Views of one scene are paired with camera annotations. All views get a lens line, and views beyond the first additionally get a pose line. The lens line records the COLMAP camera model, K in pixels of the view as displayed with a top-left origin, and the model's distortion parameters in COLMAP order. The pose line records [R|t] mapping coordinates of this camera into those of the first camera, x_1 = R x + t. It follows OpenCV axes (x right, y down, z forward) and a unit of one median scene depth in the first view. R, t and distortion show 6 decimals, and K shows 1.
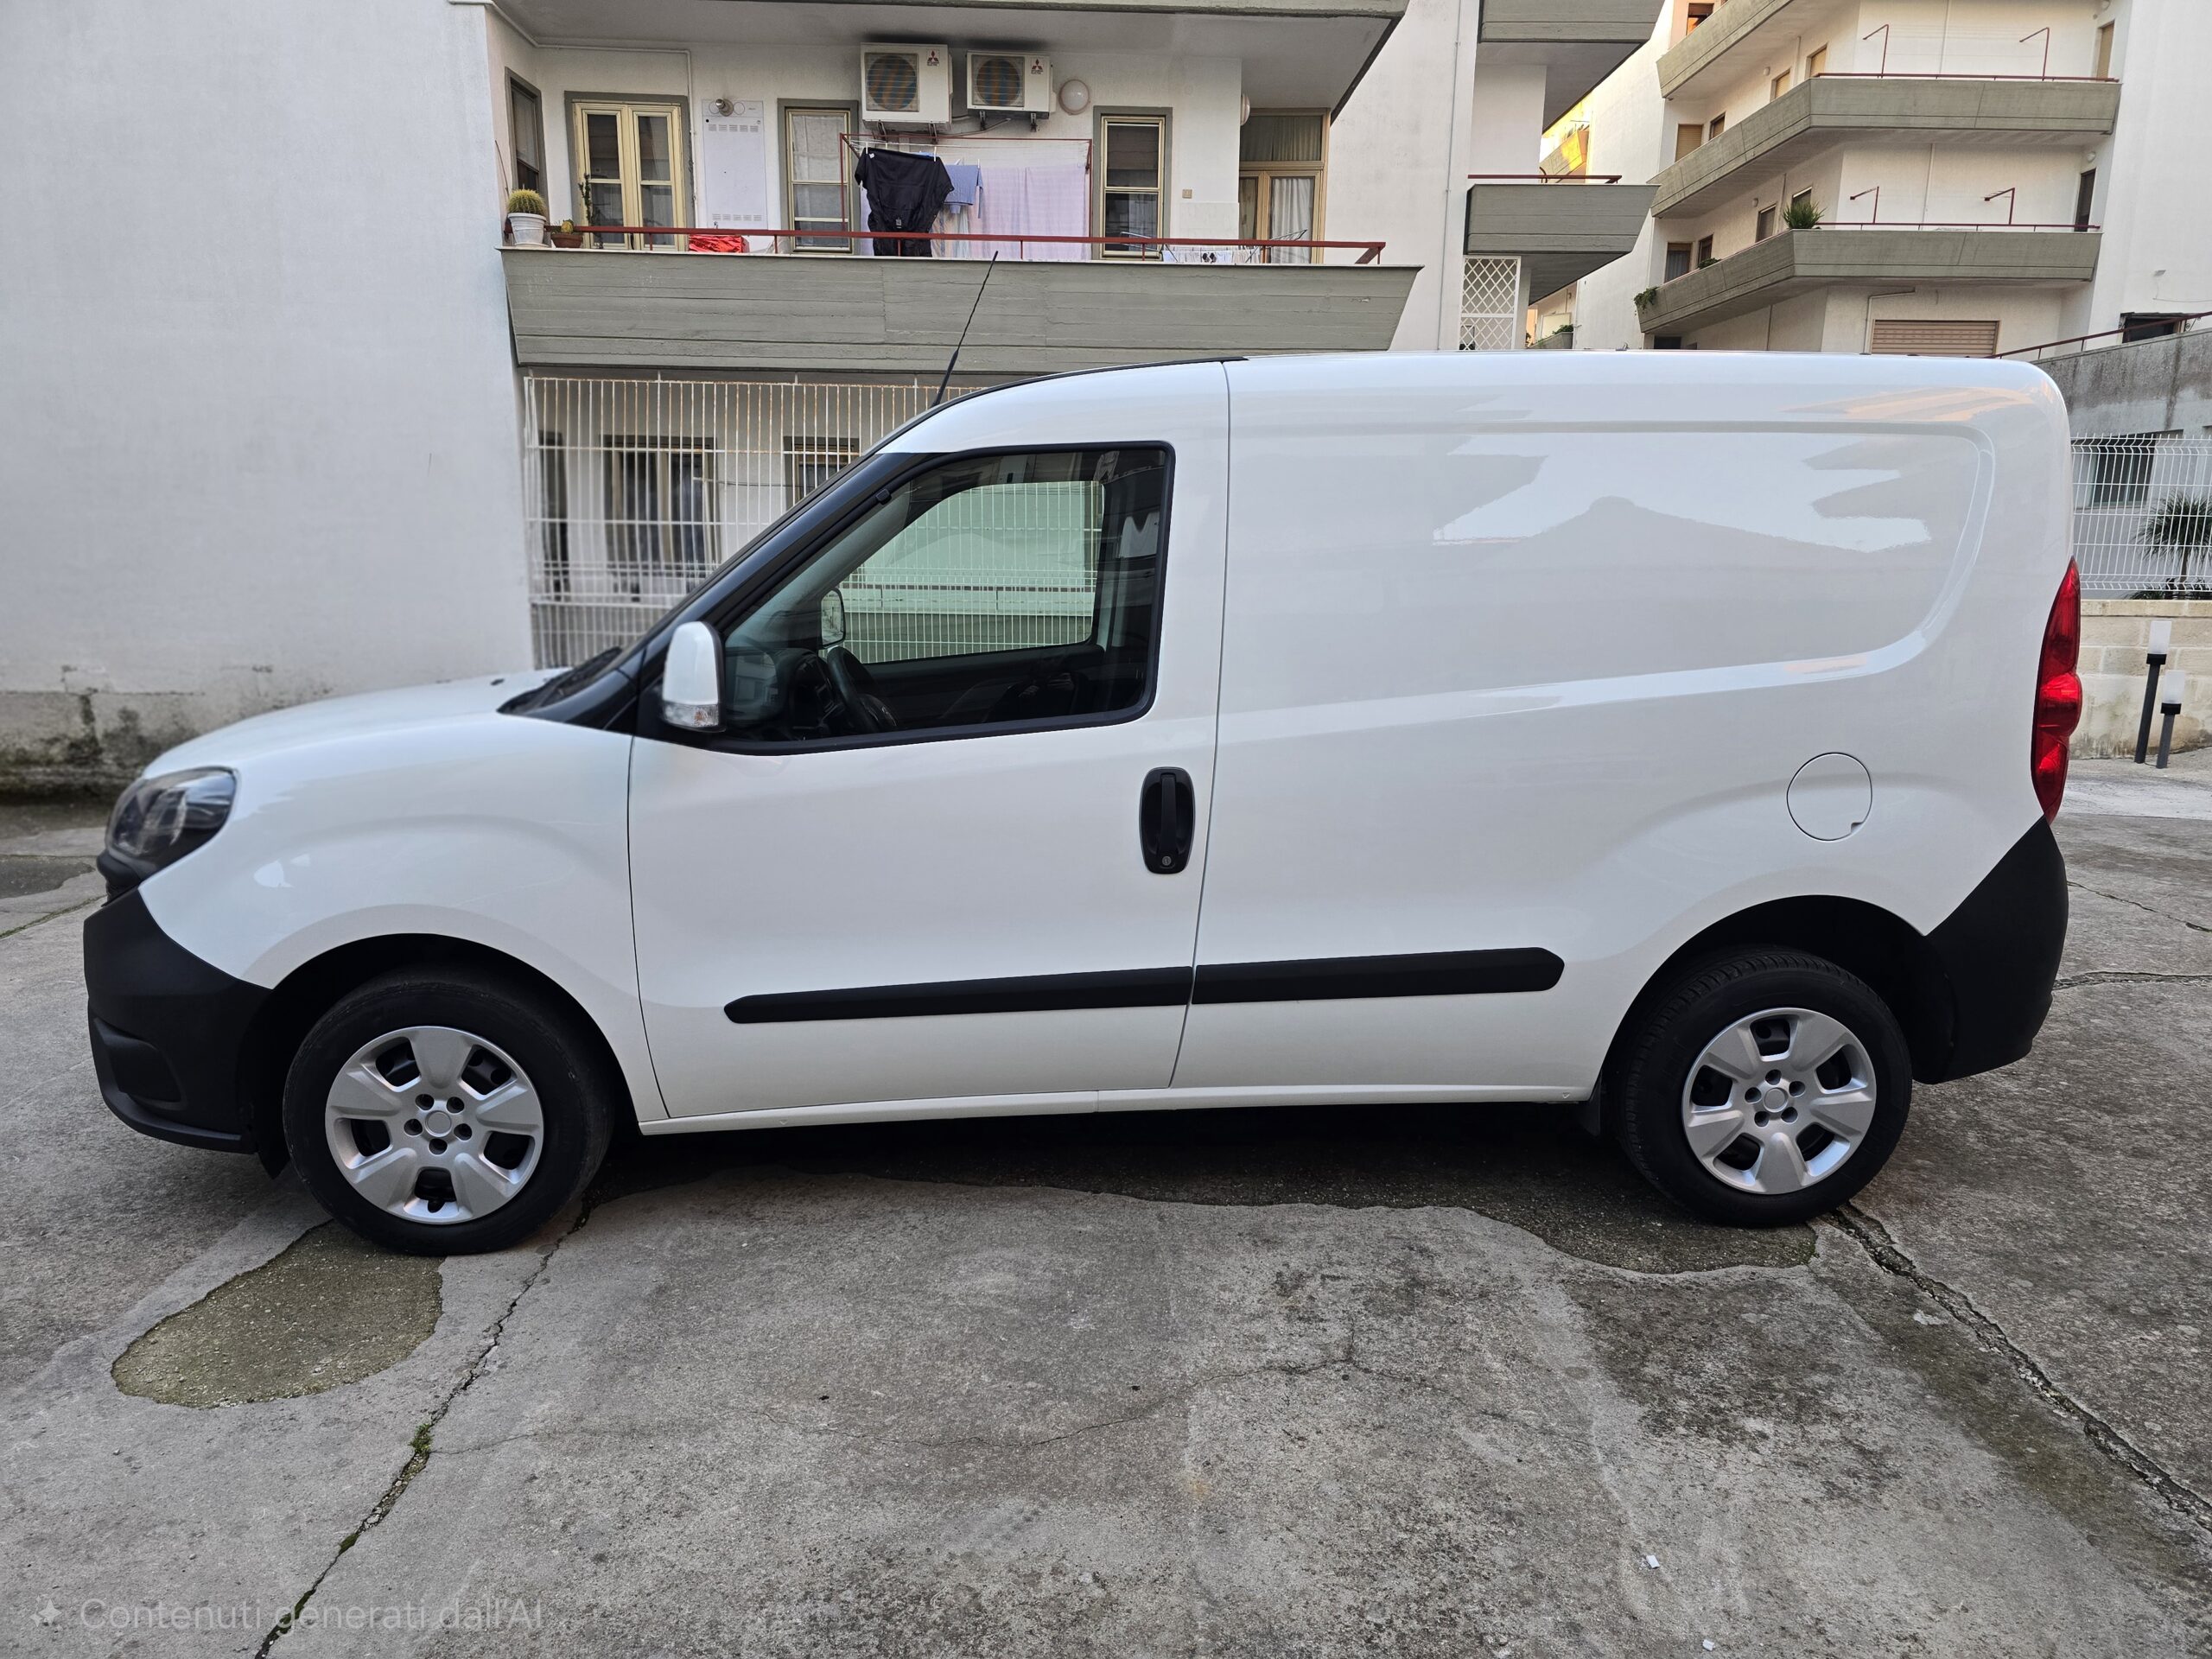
lens RADIAL K [[1502.3, 0, 1107.9], [0, 1502.3, 828.6], [0, 0, 1]] dist [0.026437, -0.023532]
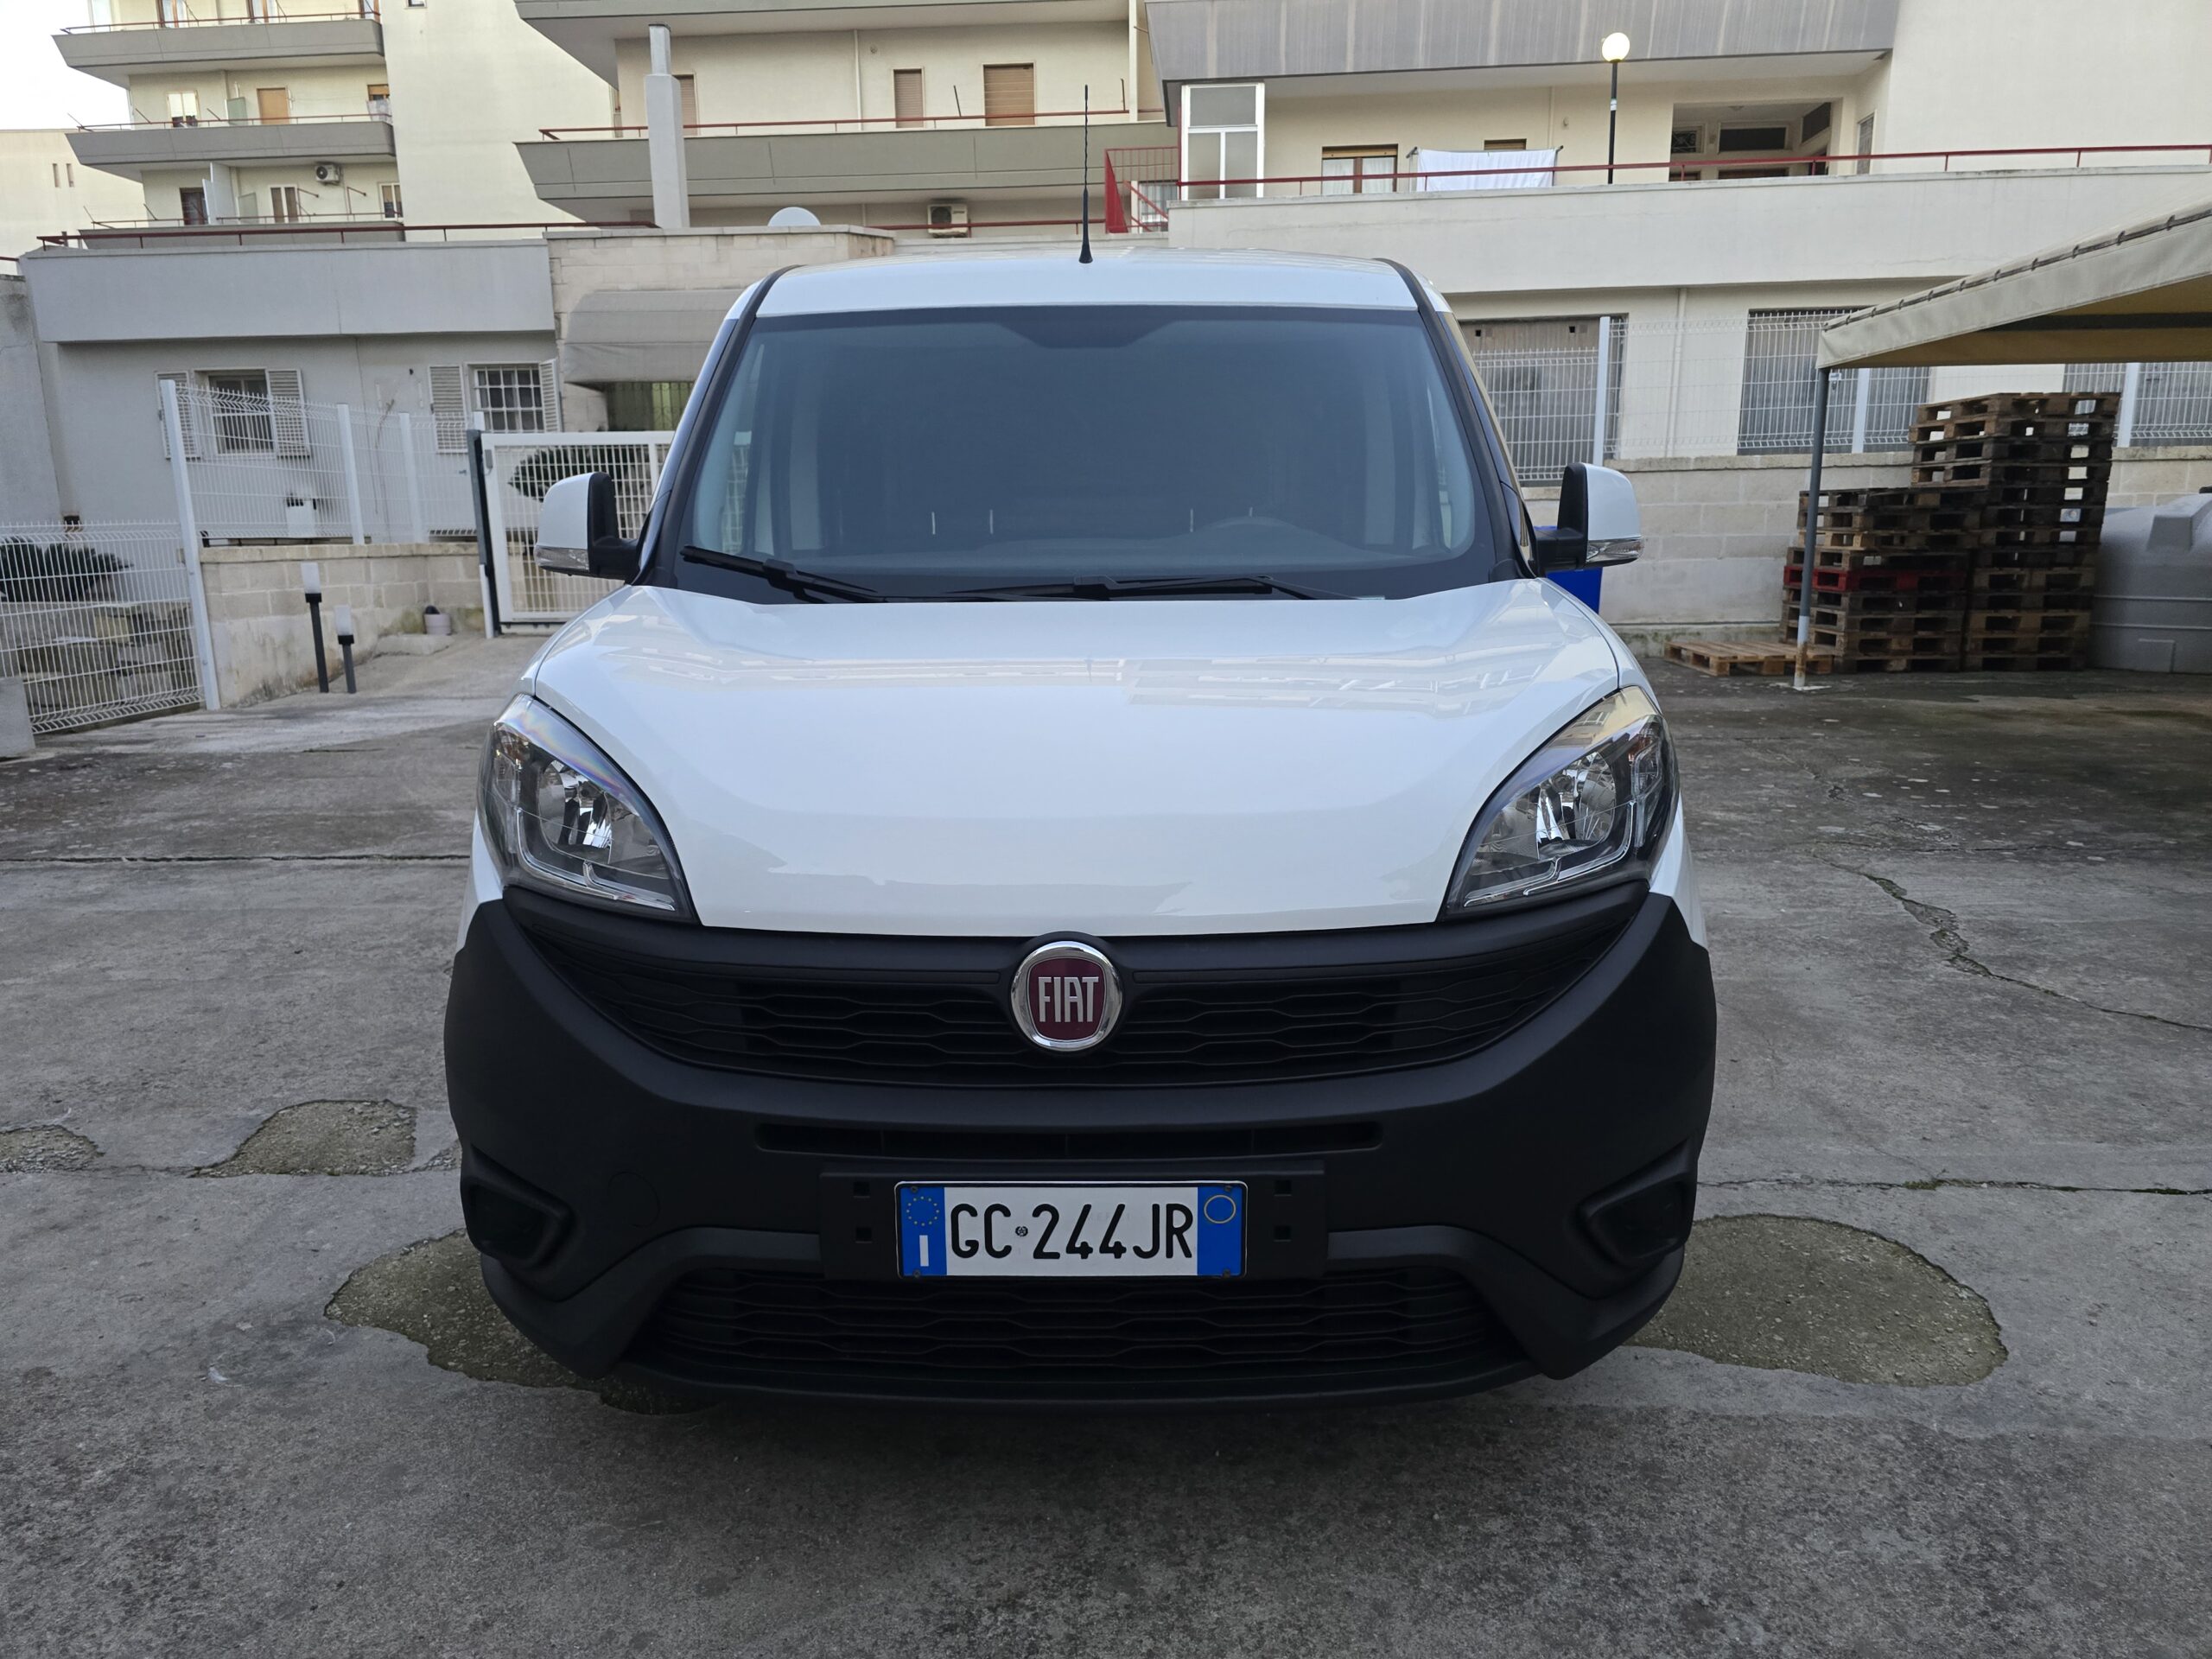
lens RADIAL K [[1502.3, 0, 1092.7], [0, 1502.3, 842.6], [0, 0, 1]] dist [0.026437, -0.023532]
pose [[0.082017, -0.223455, 0.971257, -1.351008], [0.208405, 0.956841, 0.202540, -0.166773], [-0.974598, 0.185803, 0.125046, 1.247900]]
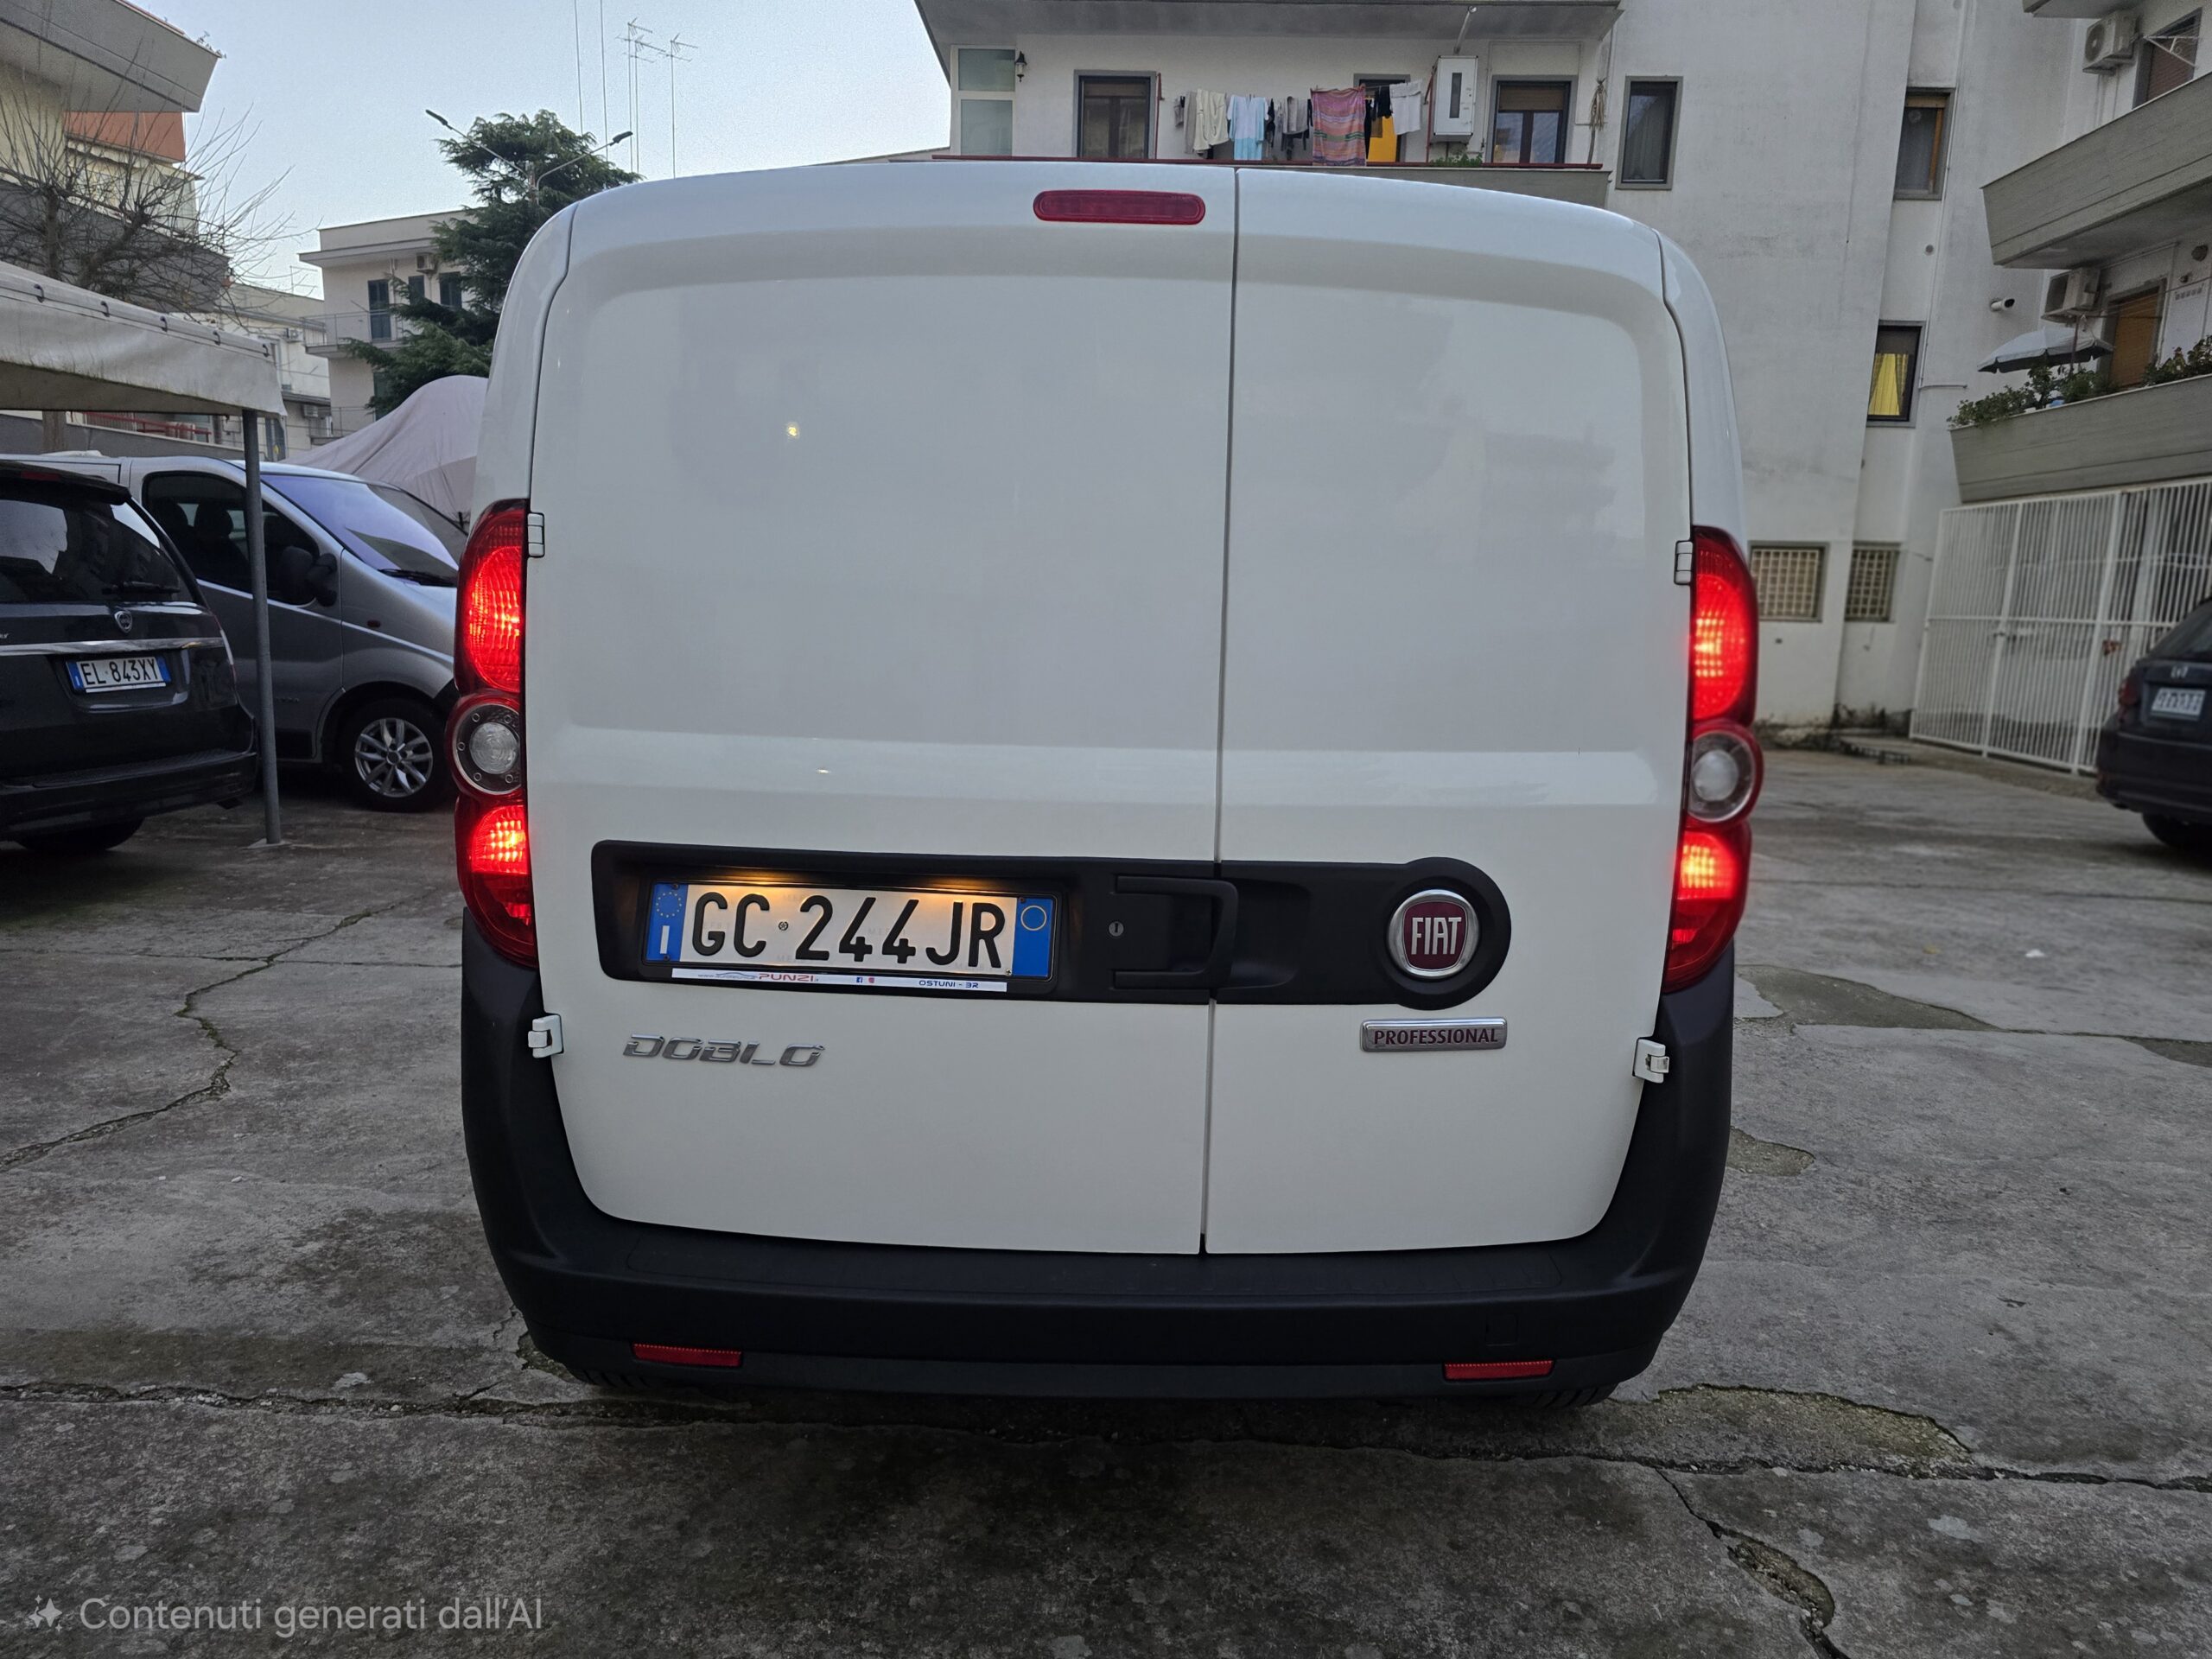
lens RADIAL K [[1502.3, 0, 1107.7], [0, 1502.3, 845.2], [0, 0, 1]] dist [0.026437, -0.023532]
pose [[-0.070805, 0.147668, -0.986499, 1.390445], [-0.223220, 0.961554, 0.159956, -0.222836], [0.972193, 0.231532, -0.035121, 1.447573]]
